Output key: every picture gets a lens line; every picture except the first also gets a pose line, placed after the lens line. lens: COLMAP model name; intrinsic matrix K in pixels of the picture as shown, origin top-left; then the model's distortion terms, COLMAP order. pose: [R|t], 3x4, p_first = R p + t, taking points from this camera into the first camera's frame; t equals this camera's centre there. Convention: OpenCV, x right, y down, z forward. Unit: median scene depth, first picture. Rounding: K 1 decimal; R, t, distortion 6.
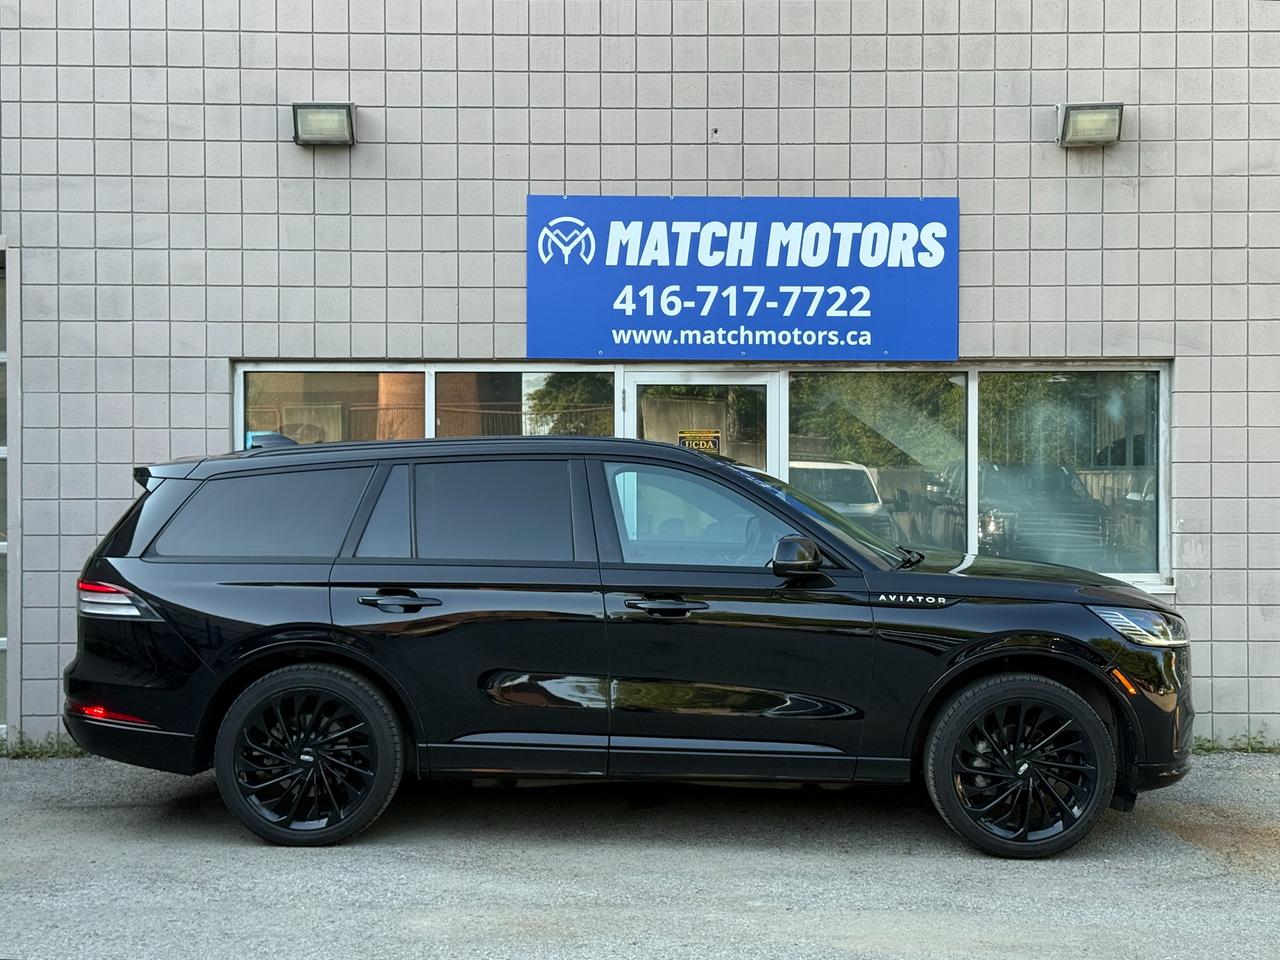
lens RADIAL K [[1795.8, 0, 647.3], [0, 1795.8, 484.0], [0, 0, 1]] dist [0.109867, 0.000000]
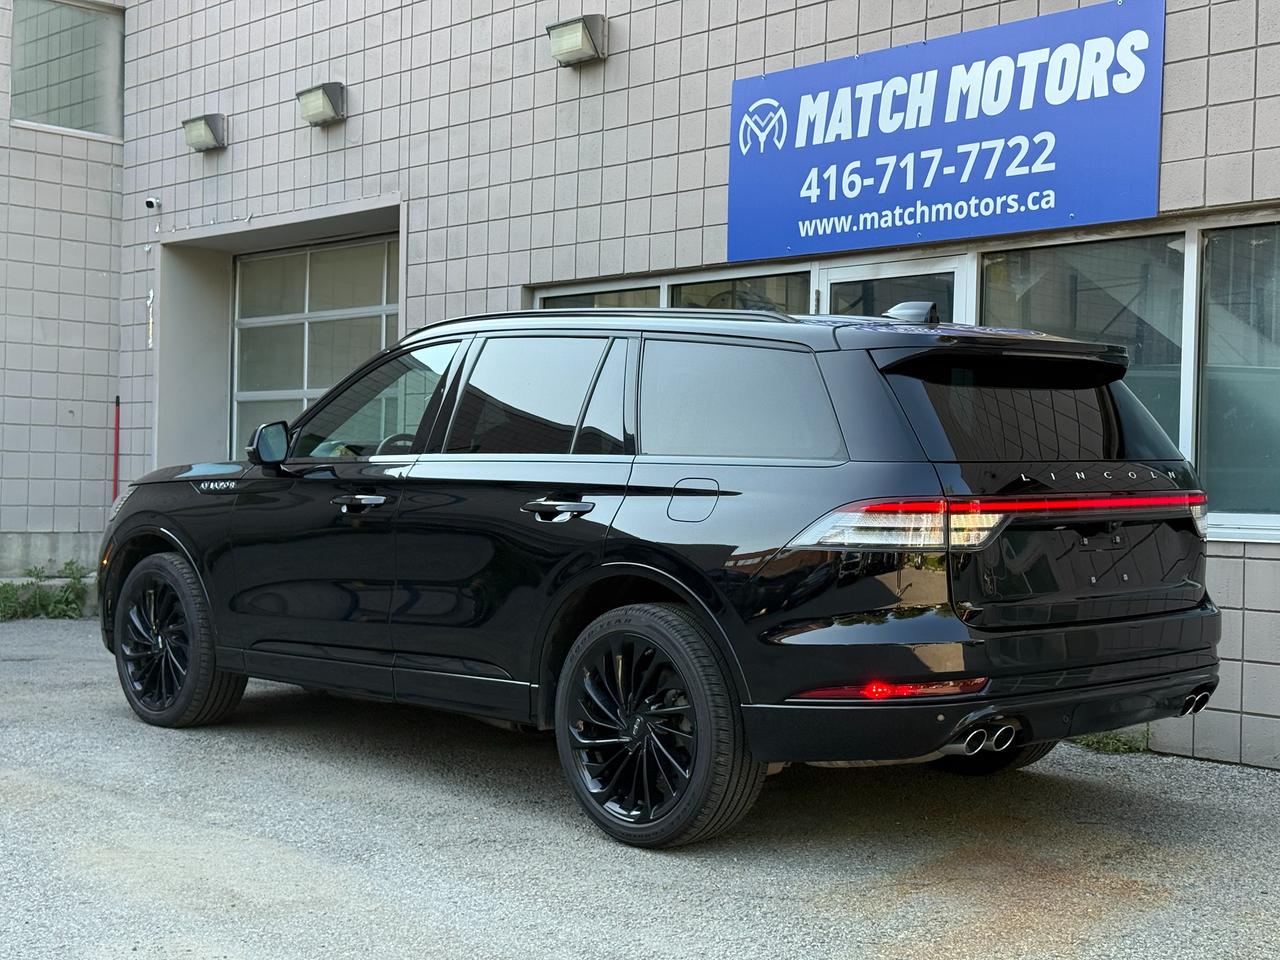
lens RADIAL K [[1795.8, 0, 628.5], [0, 1795.8, 494.1], [0, 0, 1]] dist [0.109867, 0.000000]
pose [[0.665607, 0.016583, -0.746118, 0.578907], [-0.012080, 0.999862, 0.011446, 0.037385], [0.746205, 0.001394, 0.665715, 0.355659]]
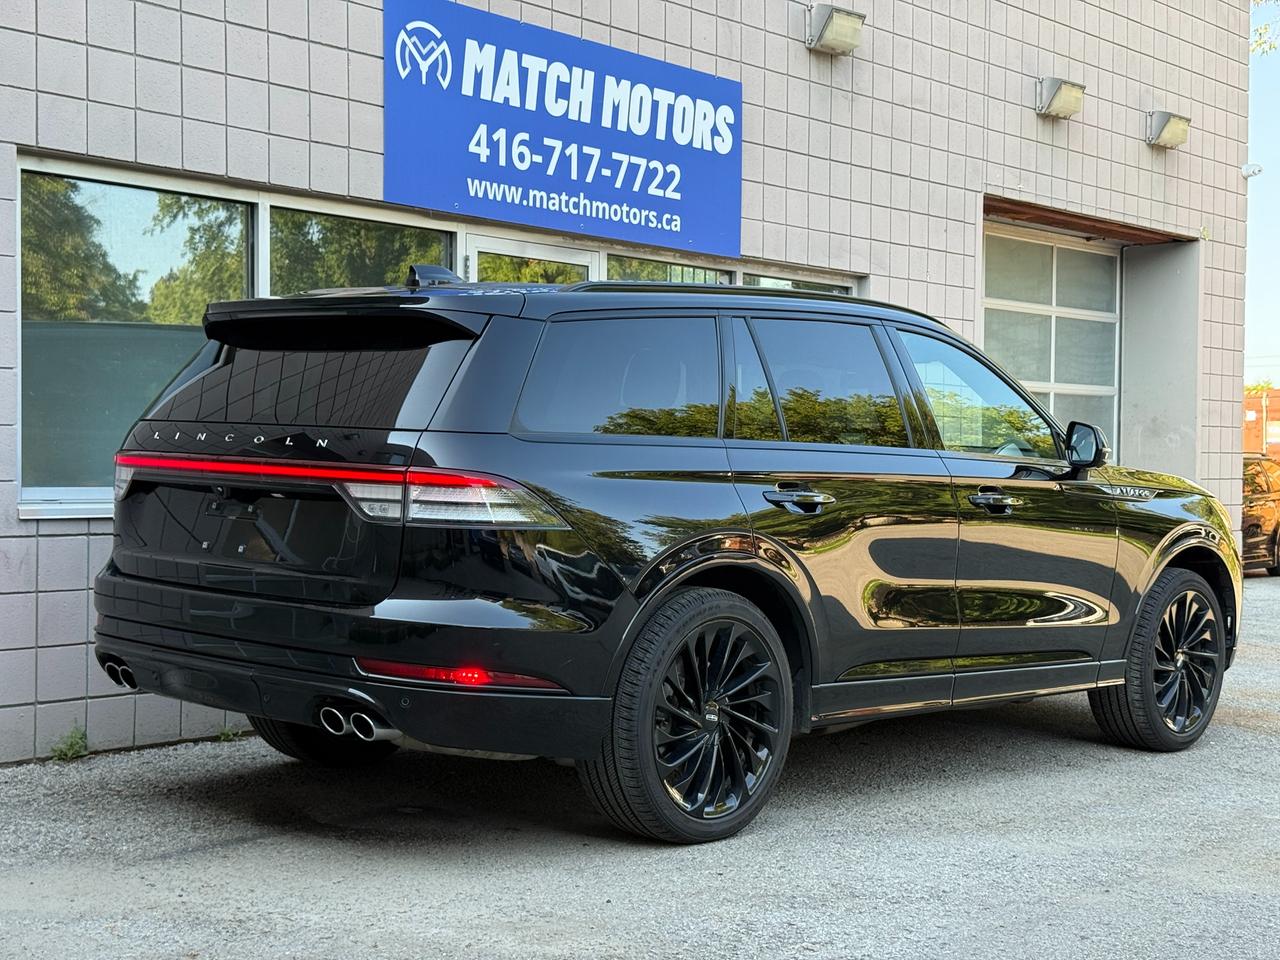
lens RADIAL K [[1795.8, 0, 644.1], [0, 1795.8, 480.6], [0, 0, 1]] dist [0.109867, 0.000000]
pose [[0.679168, 0.002167, 0.733979, -0.546489], [-0.012248, 0.999890, 0.008381, 0.039399], [-0.733880, -0.014682, 0.679120, 0.402981]]
